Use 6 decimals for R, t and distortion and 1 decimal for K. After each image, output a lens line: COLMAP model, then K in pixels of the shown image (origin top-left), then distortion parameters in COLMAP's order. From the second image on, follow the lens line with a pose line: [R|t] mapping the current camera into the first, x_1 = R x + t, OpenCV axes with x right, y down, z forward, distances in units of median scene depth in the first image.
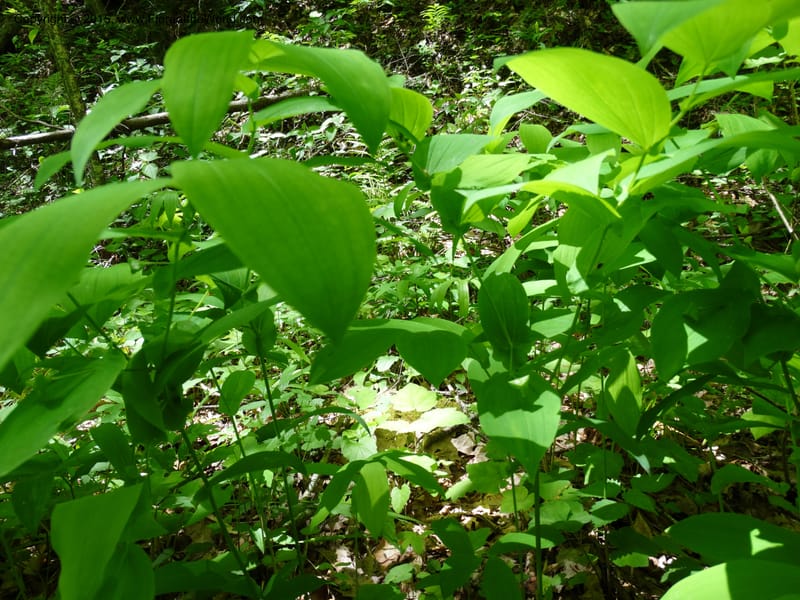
lens RADIAL K [[590.6, 0, 411.3], [0, 590.6, 295.1], [0, 0, 1]] dist [0.014710, 0.008245]
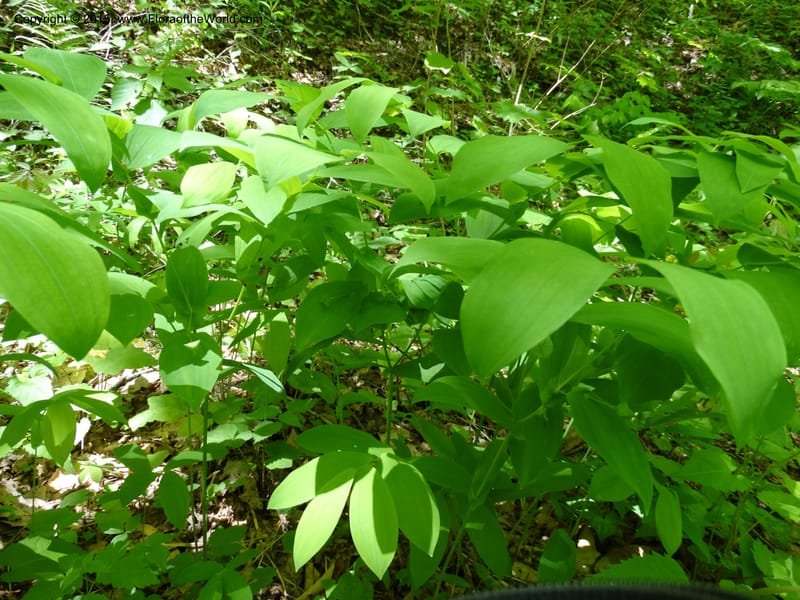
lens RADIAL K [[590.6, 0, 411.3], [0, 590.6, 295.1], [0, 0, 1]] dist [0.014710, 0.008245]
pose [[0.877032, 0.041863, 0.478605, -0.018677], [-0.100044, 0.990272, 0.096711, -0.078084], [-0.469900, -0.132700, 0.872688, -0.222961]]
